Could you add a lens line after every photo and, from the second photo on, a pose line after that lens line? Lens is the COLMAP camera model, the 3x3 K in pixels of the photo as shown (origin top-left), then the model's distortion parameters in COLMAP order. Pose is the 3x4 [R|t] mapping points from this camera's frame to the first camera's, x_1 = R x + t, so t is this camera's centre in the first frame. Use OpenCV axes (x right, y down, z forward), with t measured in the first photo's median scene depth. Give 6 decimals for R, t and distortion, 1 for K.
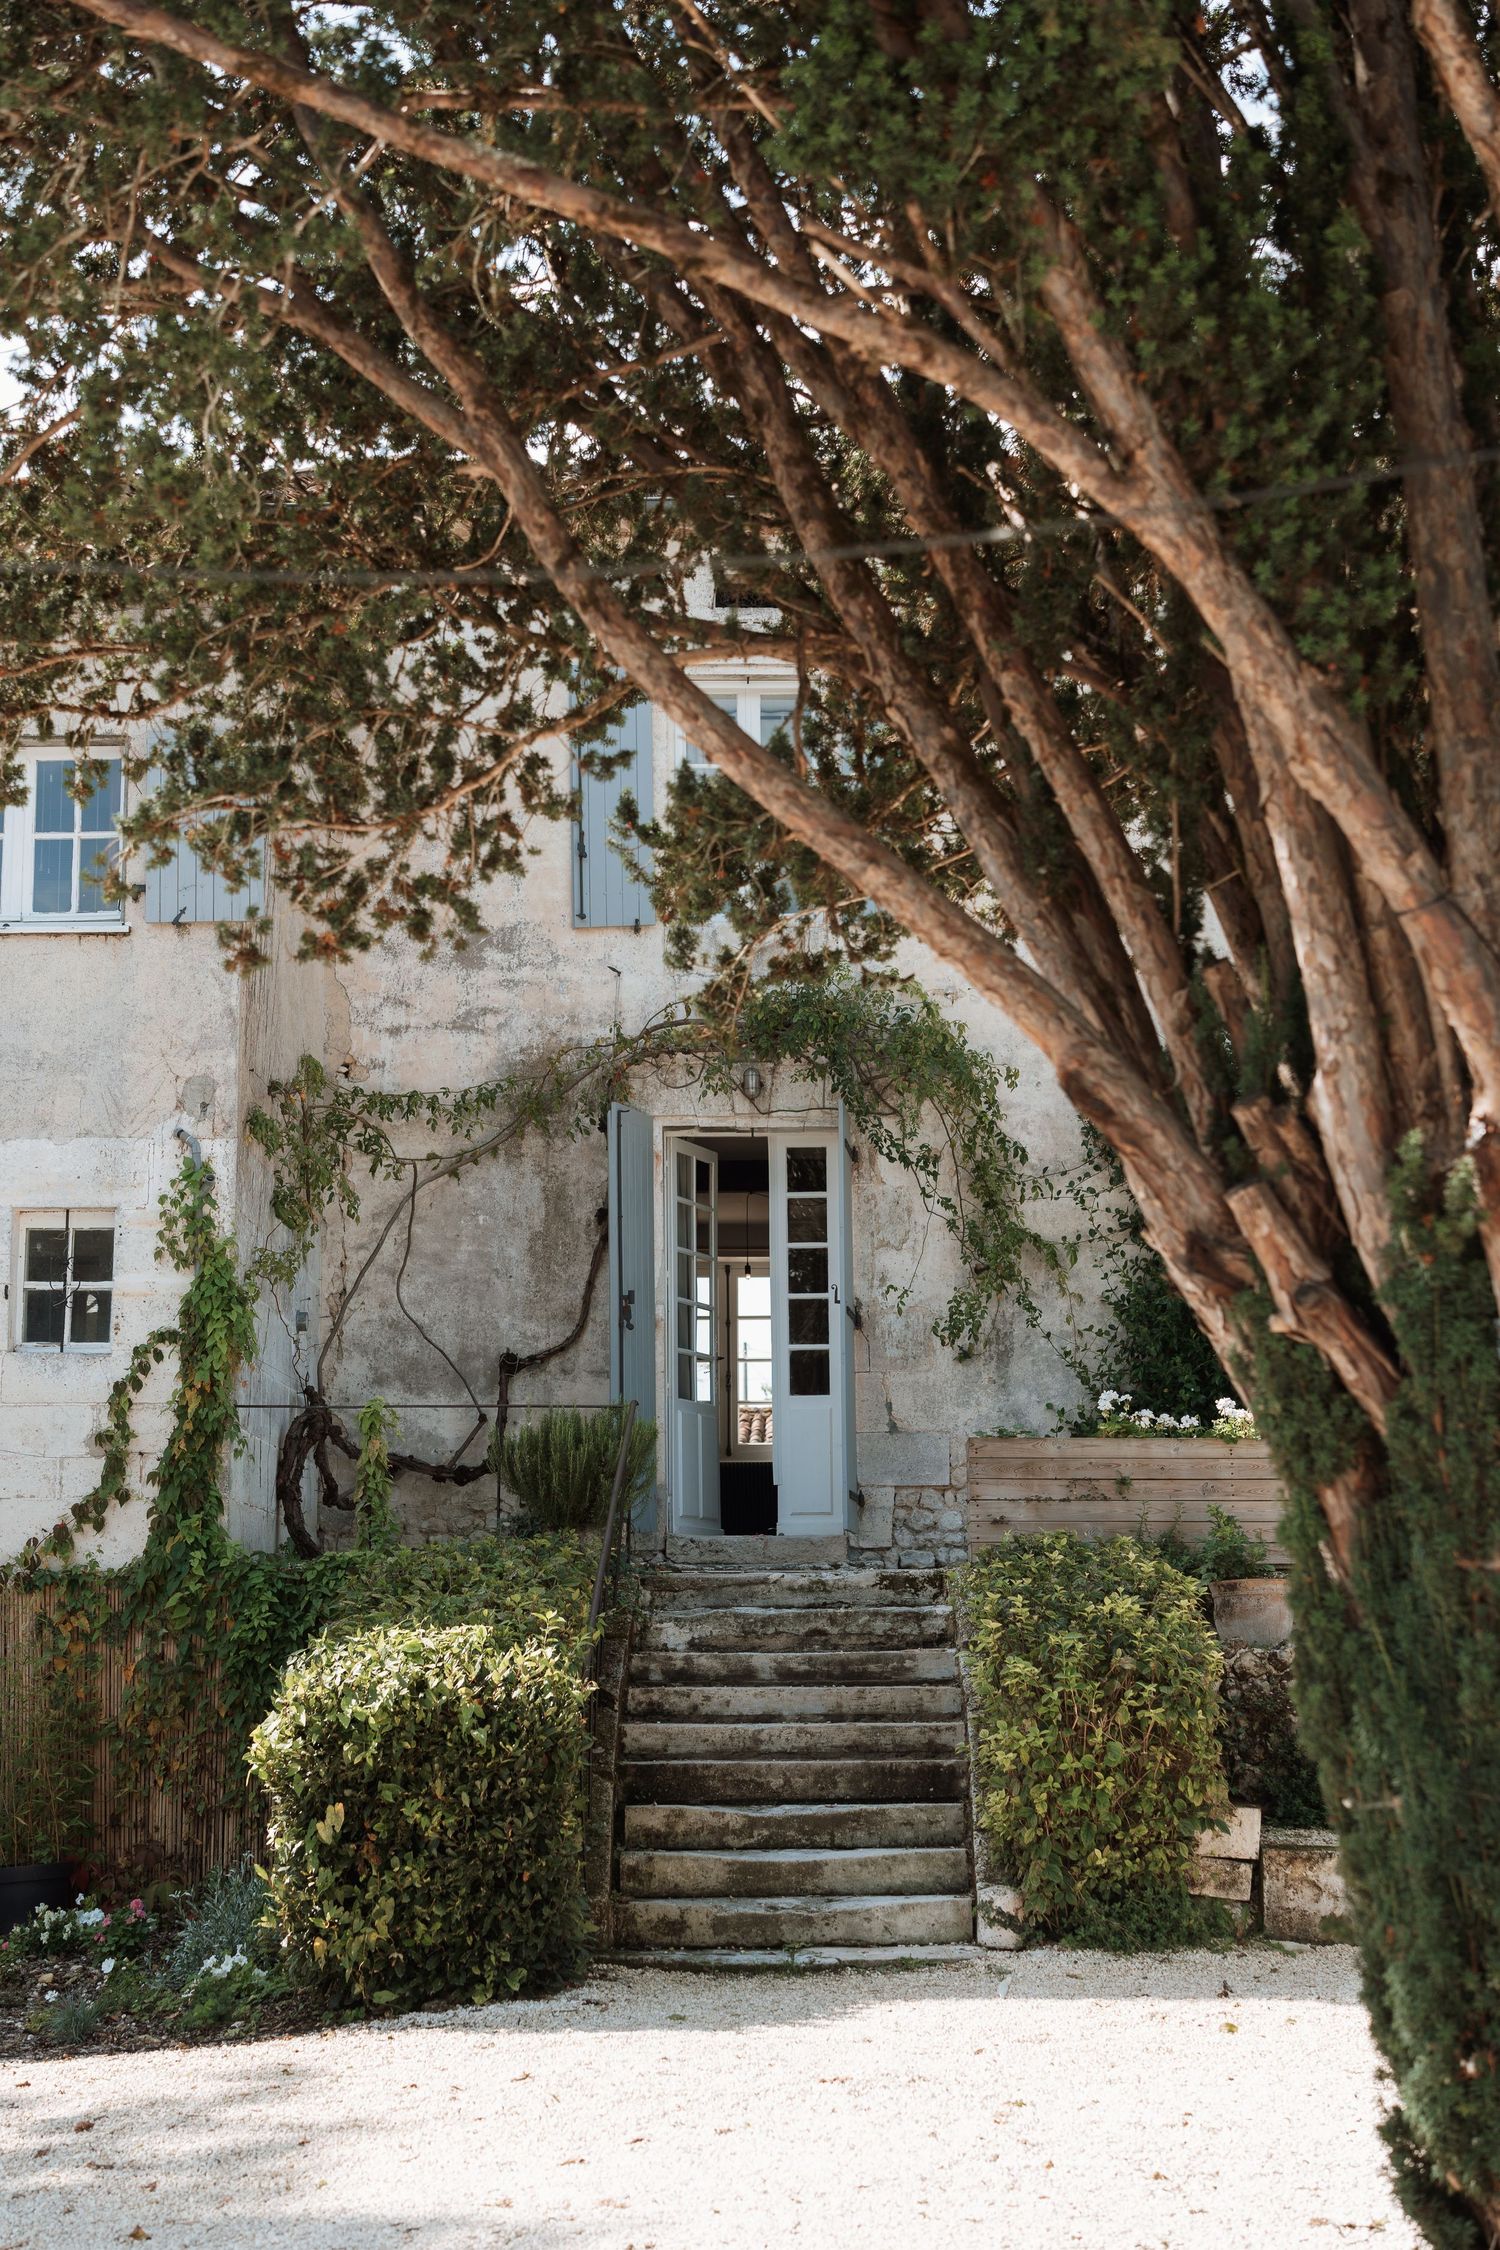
lens RADIAL K [[3171.5, 0, 750.0], [0, 3171.5, 1125.0], [0, 0, 1]] dist [0.033462, 0.047719]
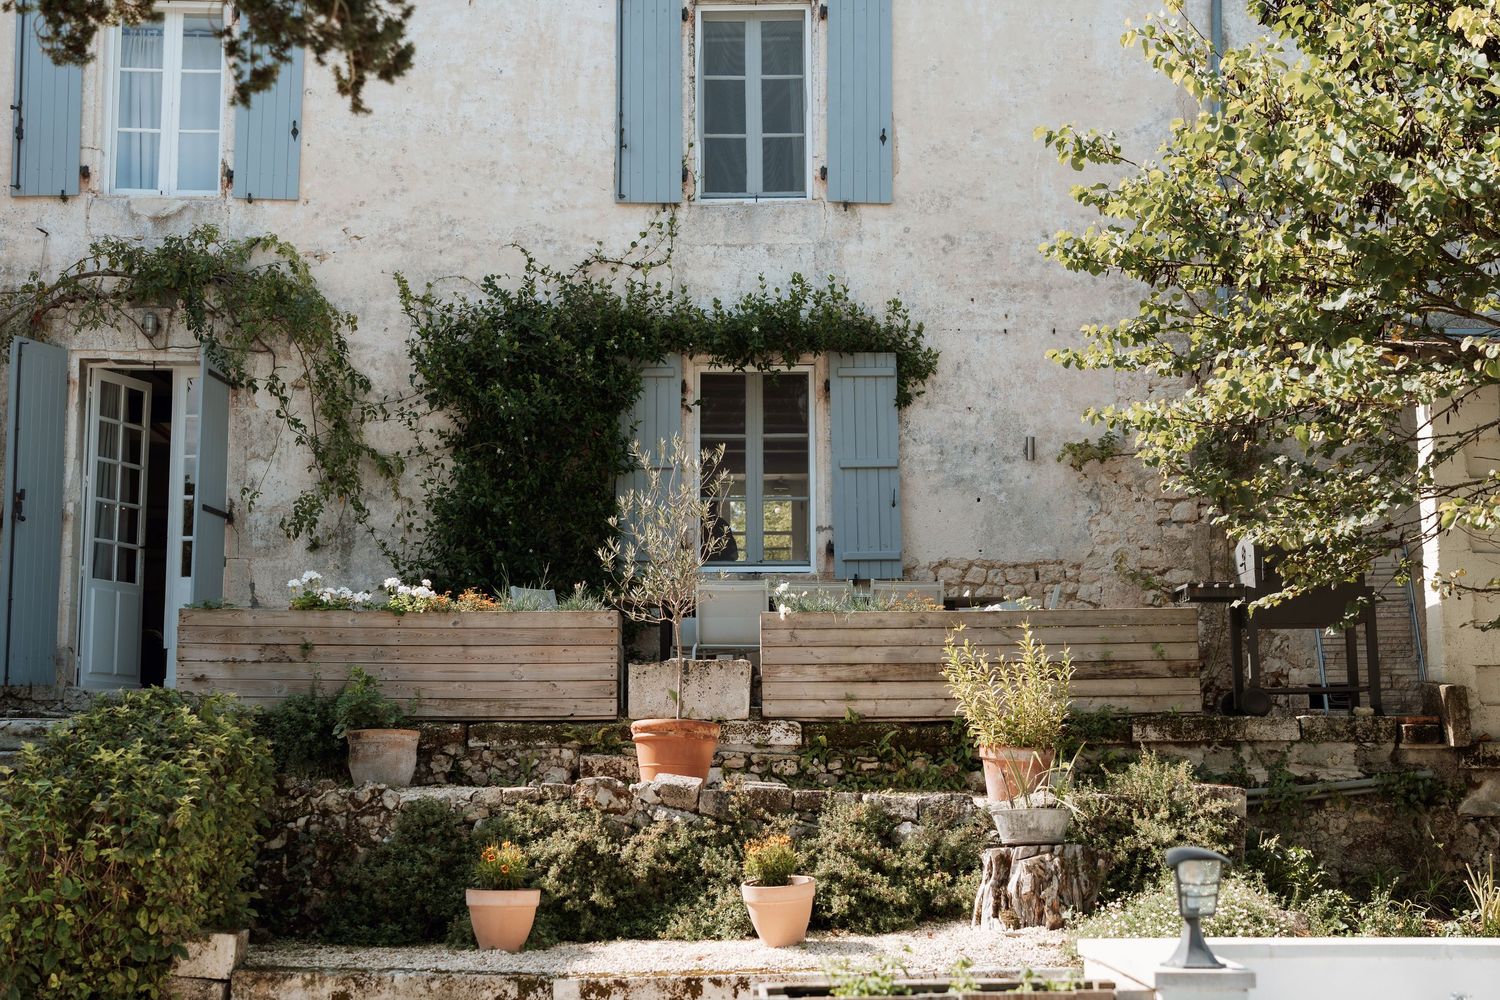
lens RADIAL K [[2114.3, 0, 750.0], [0, 2114.3, 500.0], [0, 0, 1]] dist [0.033462, 0.047719]
pose [[0.999517, 0.013061, 0.028192, 0.260752], [-0.014173, 0.999114, 0.039630, 0.023461], [-0.027650, -0.040011, 0.998817, 0.203870]]
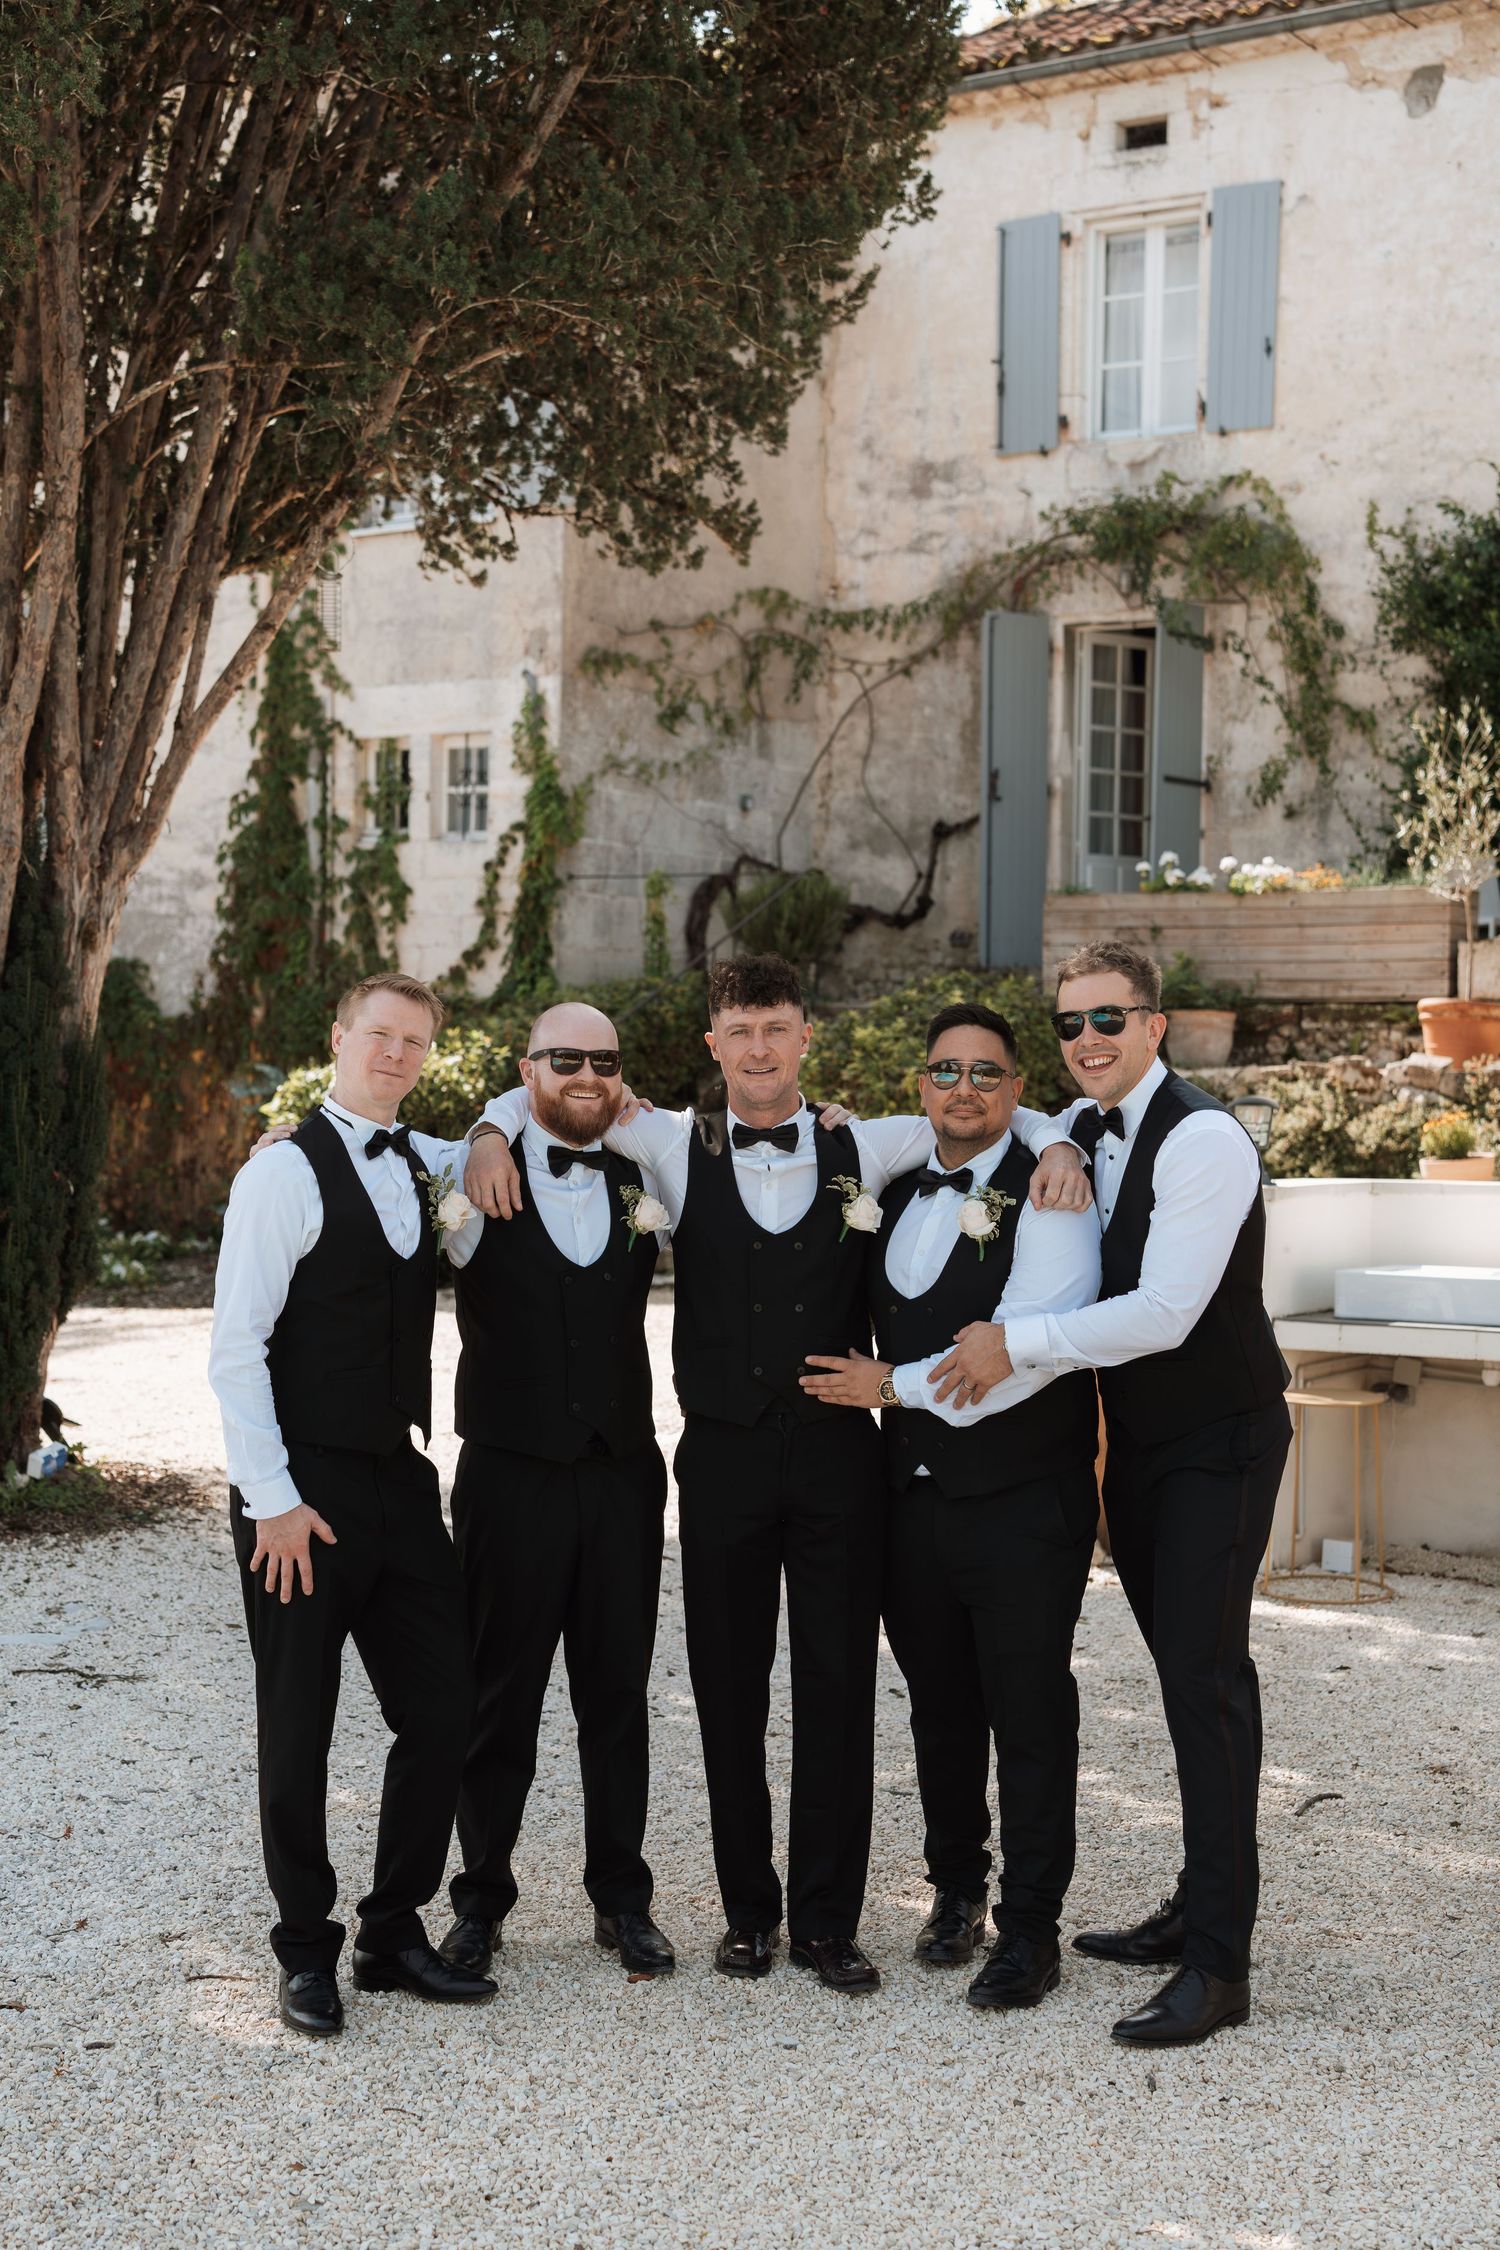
lens RADIAL K [[3235.1, 0, 750.0], [0, 3235.1, 1125.0], [0, 0, 1]] dist [0.067627, -0.050454]
pose [[0.843120, 0.026629, -0.537066, 0.649797], [0.072596, 0.983992, 0.162755, -0.025907], [0.532803, -0.176210, 0.827690, -0.112016]]
